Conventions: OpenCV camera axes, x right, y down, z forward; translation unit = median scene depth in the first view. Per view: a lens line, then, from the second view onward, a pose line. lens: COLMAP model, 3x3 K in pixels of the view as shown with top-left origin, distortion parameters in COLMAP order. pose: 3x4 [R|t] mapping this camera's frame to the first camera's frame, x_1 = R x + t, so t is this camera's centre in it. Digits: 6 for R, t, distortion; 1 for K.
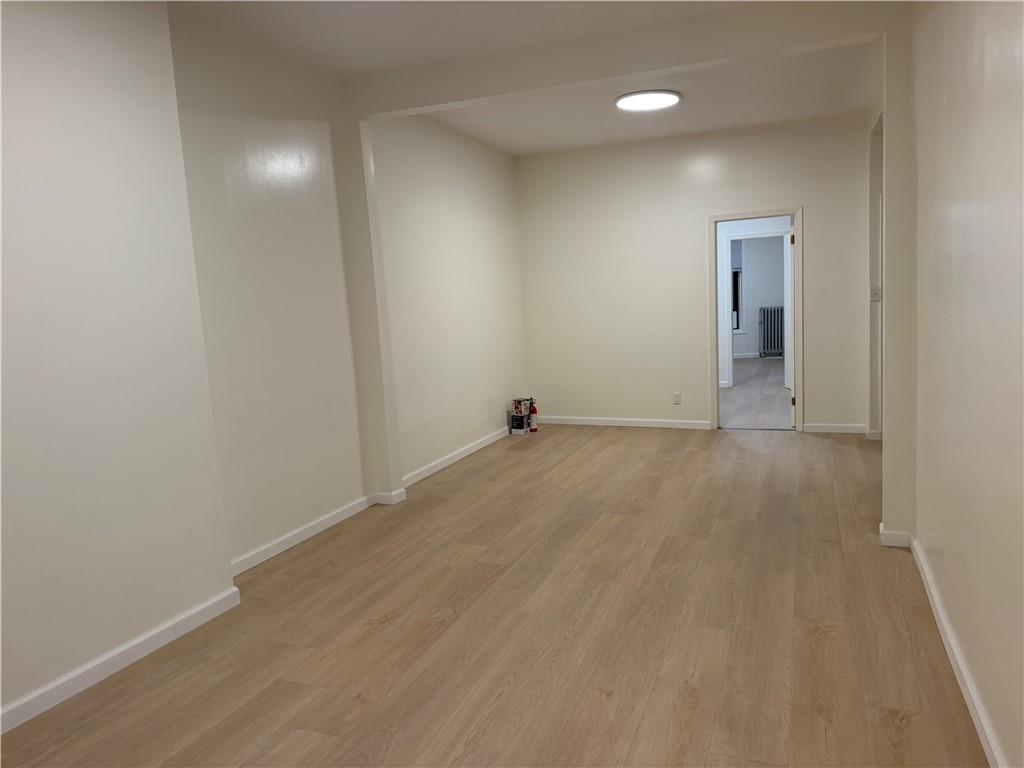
lens RADIAL K [[757.2, 0, 515.3], [0, 757.2, 386.6], [0, 0, 1]] dist [0.100738, -0.175357]
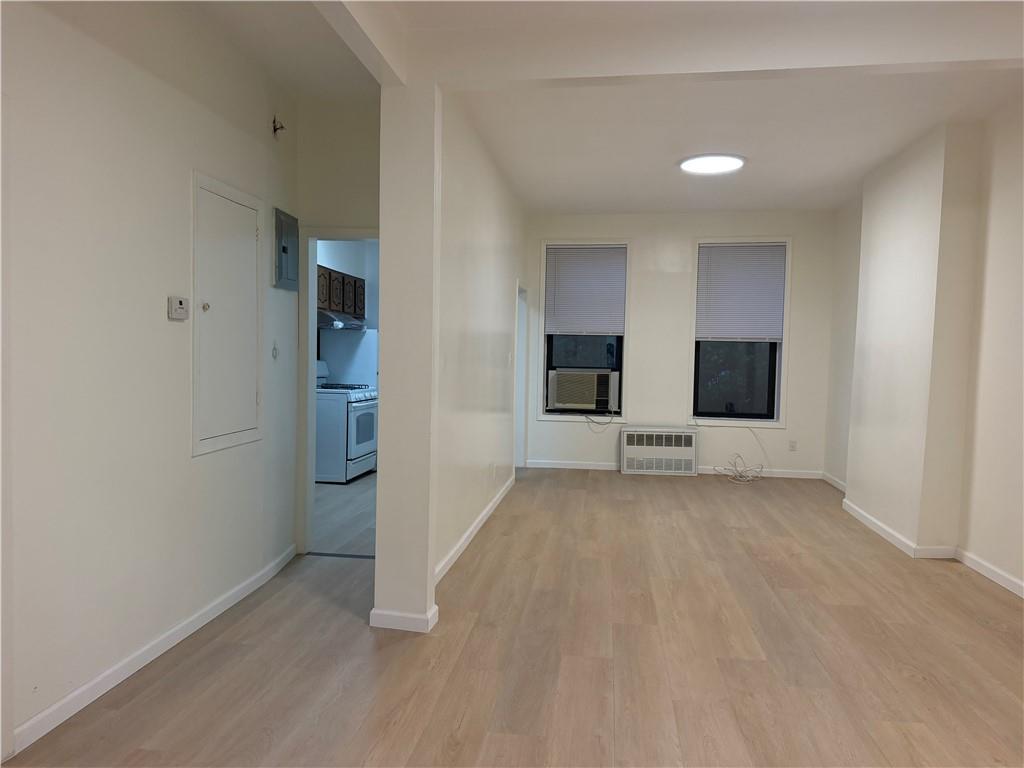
lens RADIAL K [[707.2, 0, 515.6], [0, 707.2, 383.4], [0, 0, 1]] dist [0.106607, -0.183897]
pose [[-0.972359, 0.049244, -0.228241, 0.508684], [0.010620, 0.985823, 0.167451, -0.209543], [0.233251, 0.160399, -0.959097, 1.630140]]
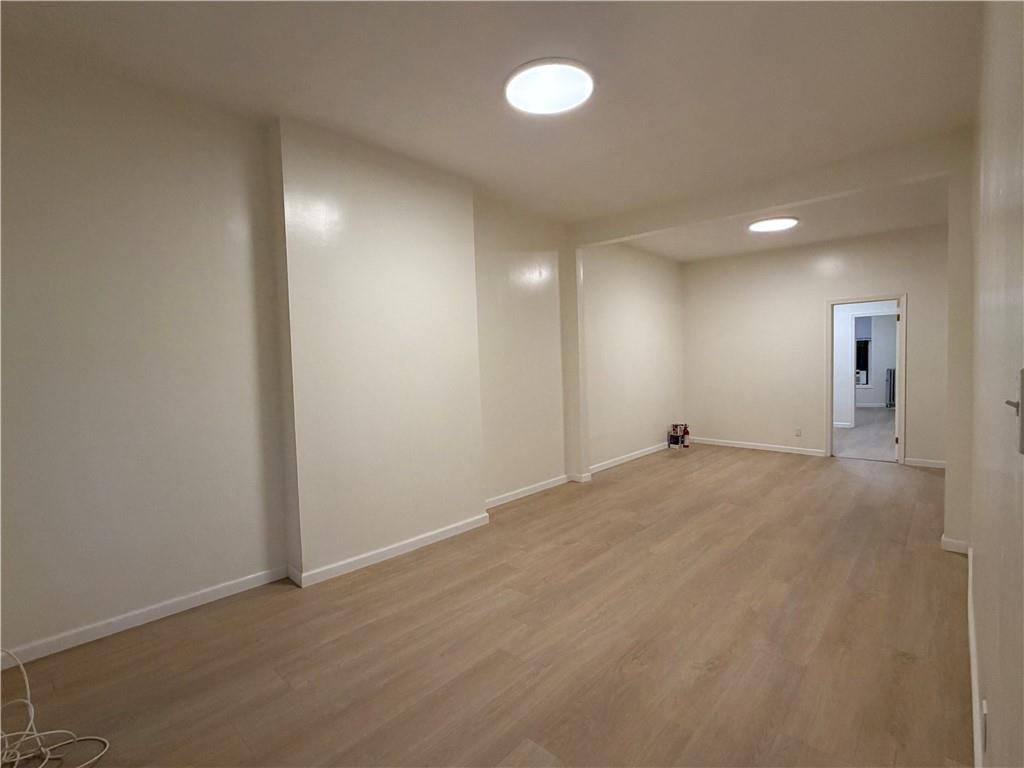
lens RADIAL K [[513.8, 0, 498.1], [0, 513.8, 388.4], [0, 0, 1]] dist [0.000594, -0.000116]
pose [[0.931920, 0.046144, -0.359716, 0.061821], [-0.063866, 0.997252, -0.037533, 0.010580], [0.356996, 0.057951, 0.932307, -0.099939]]
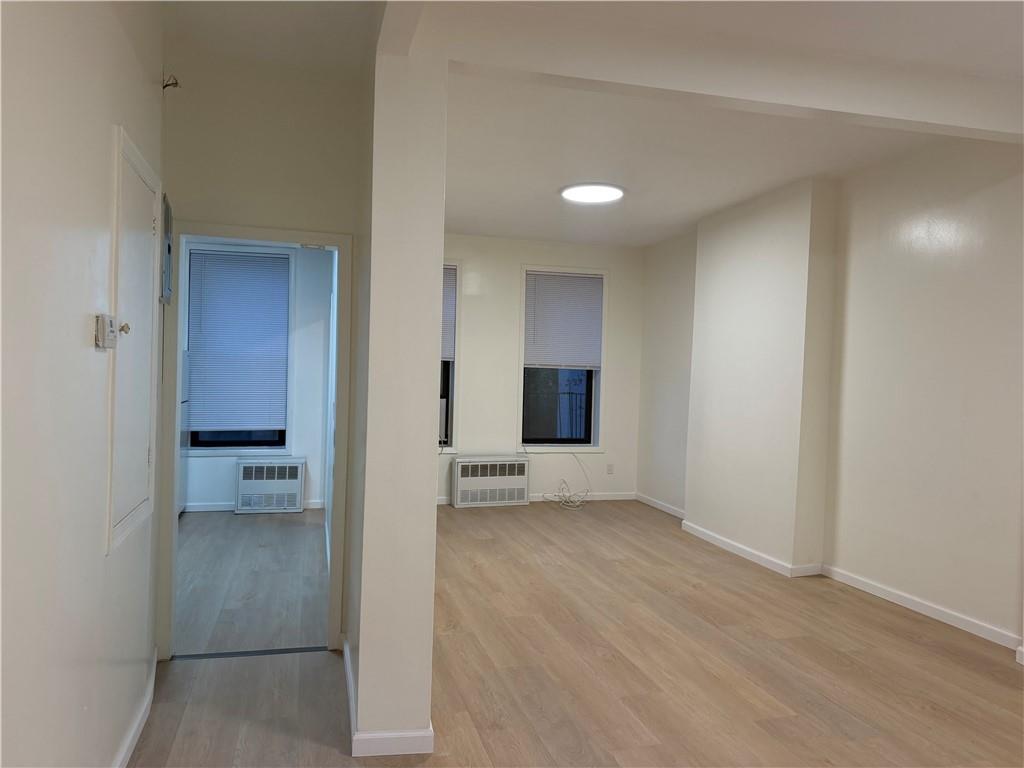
lens RADIAL K [[707.2, 0, 515.6], [0, 707.2, 383.4], [0, 0, 1]] dist [0.106607, -0.183897]
pose [[-0.801080, 0.042094, -0.597075, 0.728497], [-0.050295, 0.989263, 0.137222, -0.213082], [0.596440, 0.139956, -0.790362, 1.393153]]
